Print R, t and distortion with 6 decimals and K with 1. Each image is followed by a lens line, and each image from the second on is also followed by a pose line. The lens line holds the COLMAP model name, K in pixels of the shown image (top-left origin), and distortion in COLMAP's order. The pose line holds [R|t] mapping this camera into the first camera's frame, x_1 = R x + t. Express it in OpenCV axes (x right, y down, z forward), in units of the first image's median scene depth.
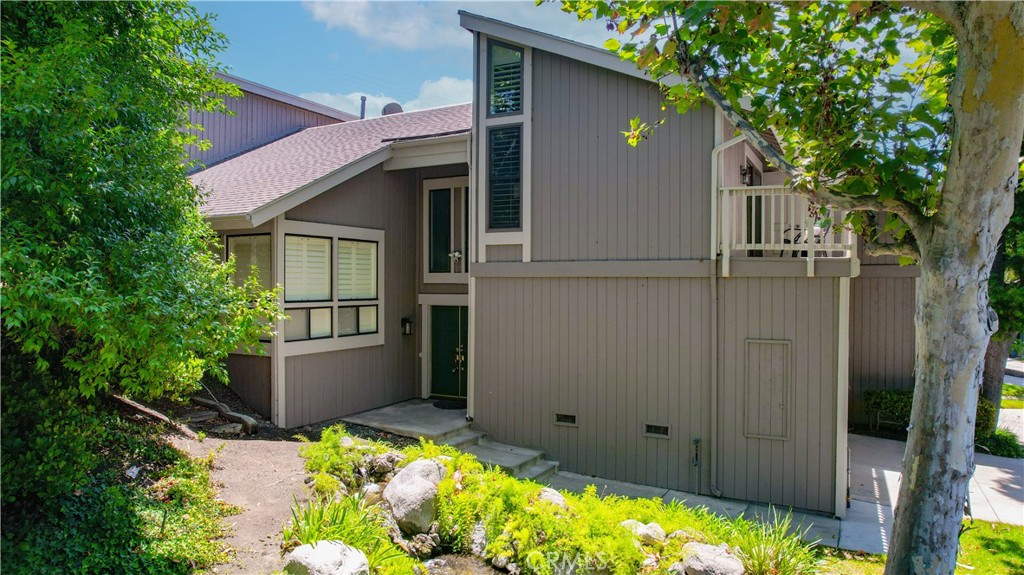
lens RADIAL K [[663.7, 0, 512.0], [0, 663.7, 287.5], [0, 0, 1]] dist [-0.079523, 0.080084]
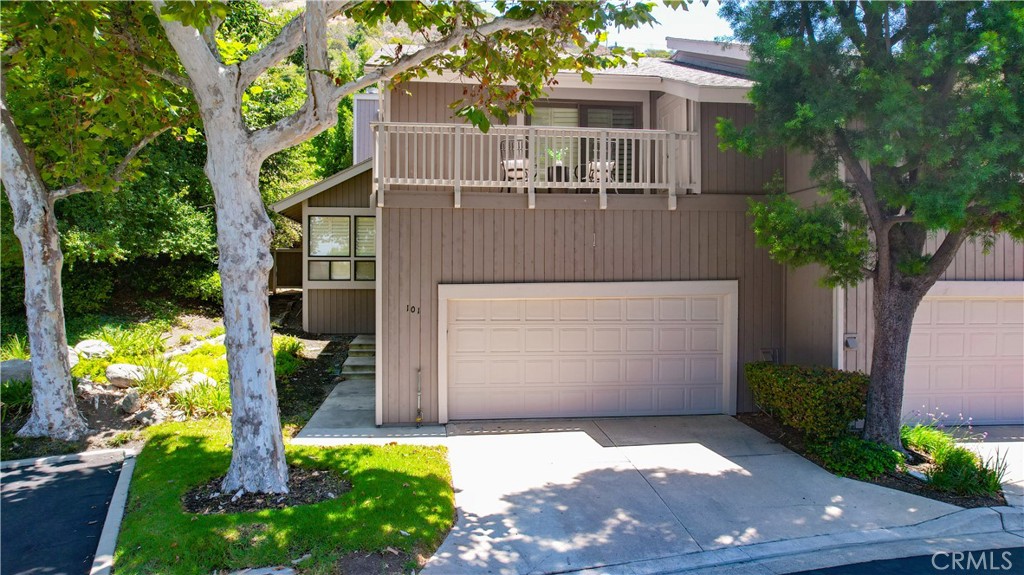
lens RADIAL K [[663.7, 0, 512.0], [0, 663.7, 287.5], [0, 0, 1]] dist [-0.079523, 0.080084]
pose [[0.562672, -0.001627, -0.826679, 1.220940], [0.003231, 0.999995, 0.000231, 0.092733], [0.826674, -0.002801, 0.562674, 0.437324]]
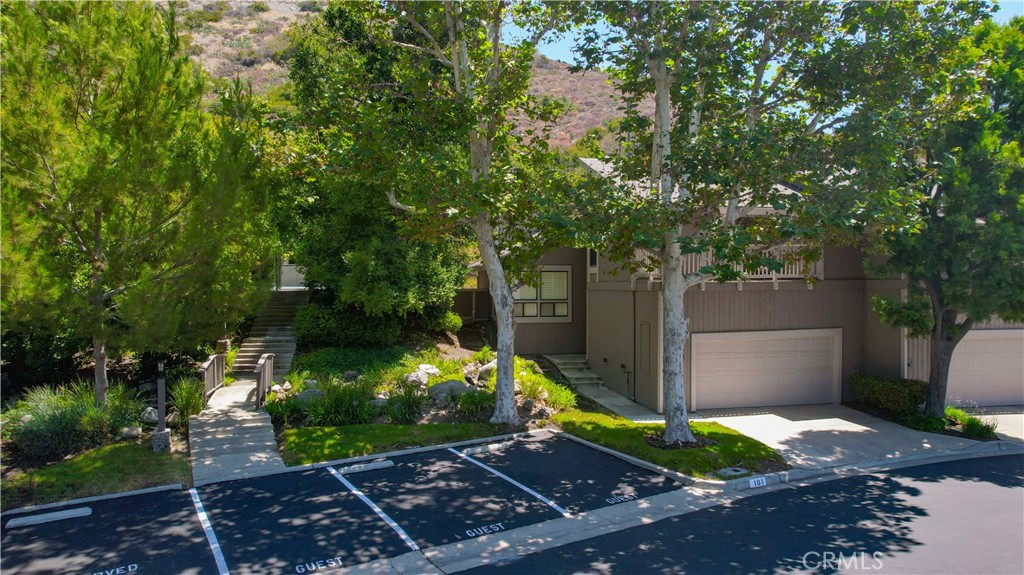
lens RADIAL K [[663.7, 0, 512.0], [0, 663.7, 287.5], [0, 0, 1]] dist [-0.079523, 0.080084]
pose [[0.632954, -0.002924, -0.774184, 1.381499], [0.004132, 0.999991, -0.000399, -0.021448], [0.774178, -0.002946, 0.632961, -0.463383]]
